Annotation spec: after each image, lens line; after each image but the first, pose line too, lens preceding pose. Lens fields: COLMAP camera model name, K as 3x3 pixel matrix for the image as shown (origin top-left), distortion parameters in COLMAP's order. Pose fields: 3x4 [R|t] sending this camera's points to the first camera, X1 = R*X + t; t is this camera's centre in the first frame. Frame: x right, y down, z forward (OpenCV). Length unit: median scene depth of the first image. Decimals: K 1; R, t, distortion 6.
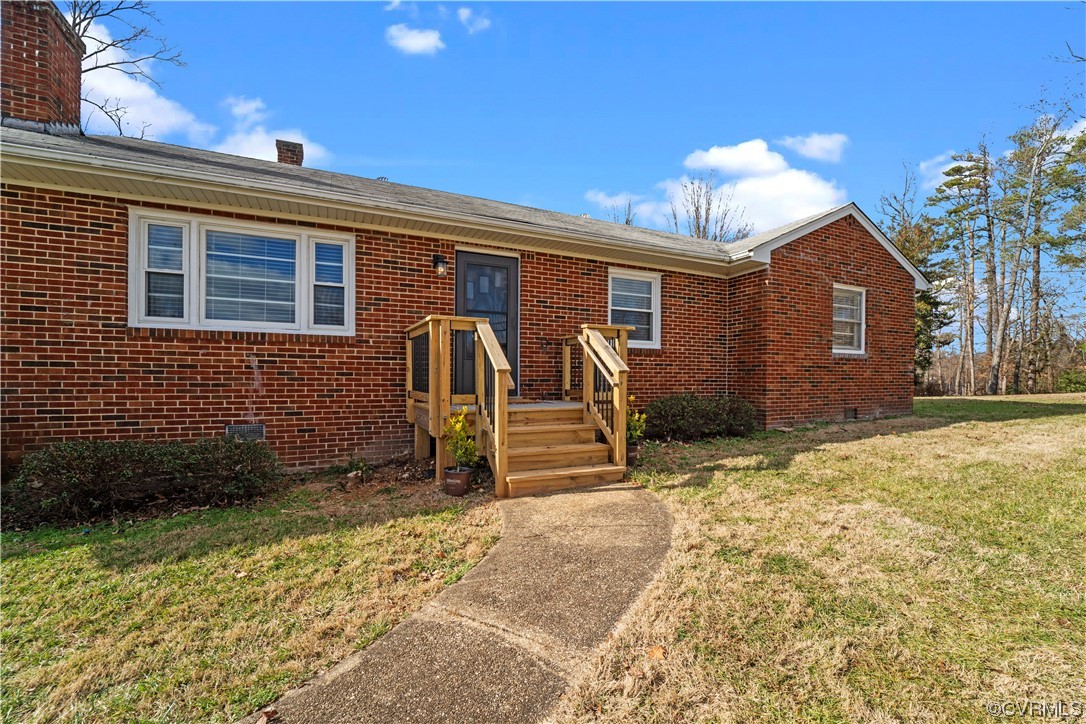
lens RADIAL K [[459.7, 0, 540.9], [0, 459.7, 365.4], [0, 0, 1]] dist [0.000747, -0.000073]
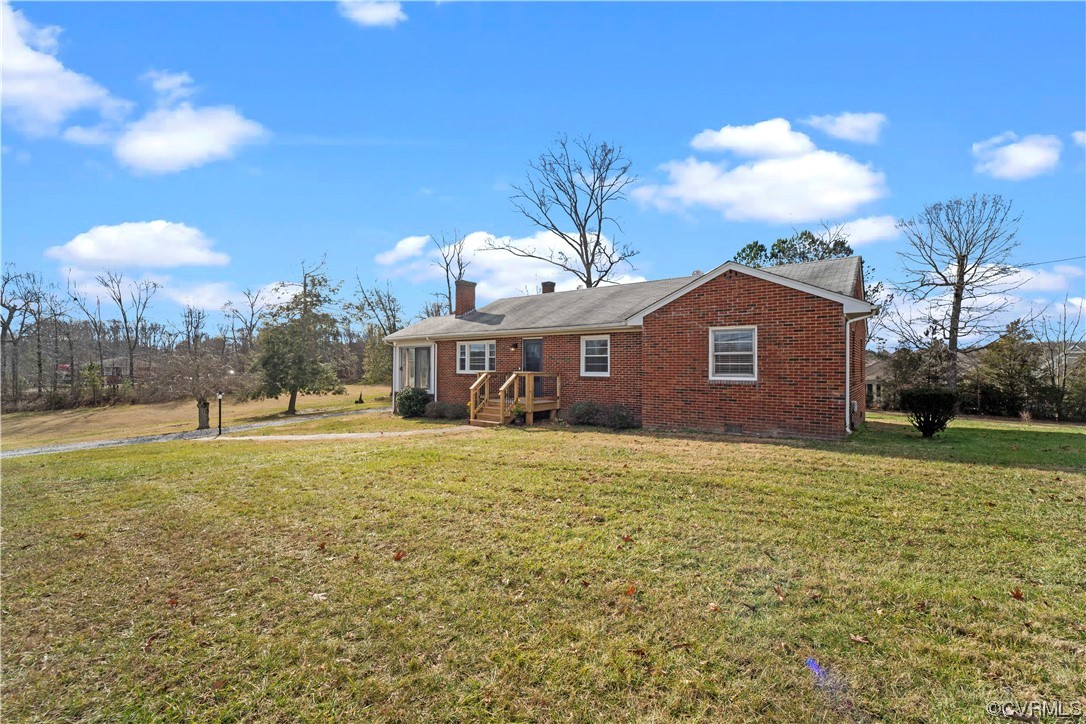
lens RADIAL K [[445.9, 0, 543.9], [0, 445.9, 359.5], [0, 0, 1]] dist [0.001697, -0.000134]
pose [[0.454439, -0.026213, -0.890392, 2.246443], [0.010648, 0.999655, -0.023996, -0.085951], [0.890714, 0.001423, 0.454561, -0.019107]]
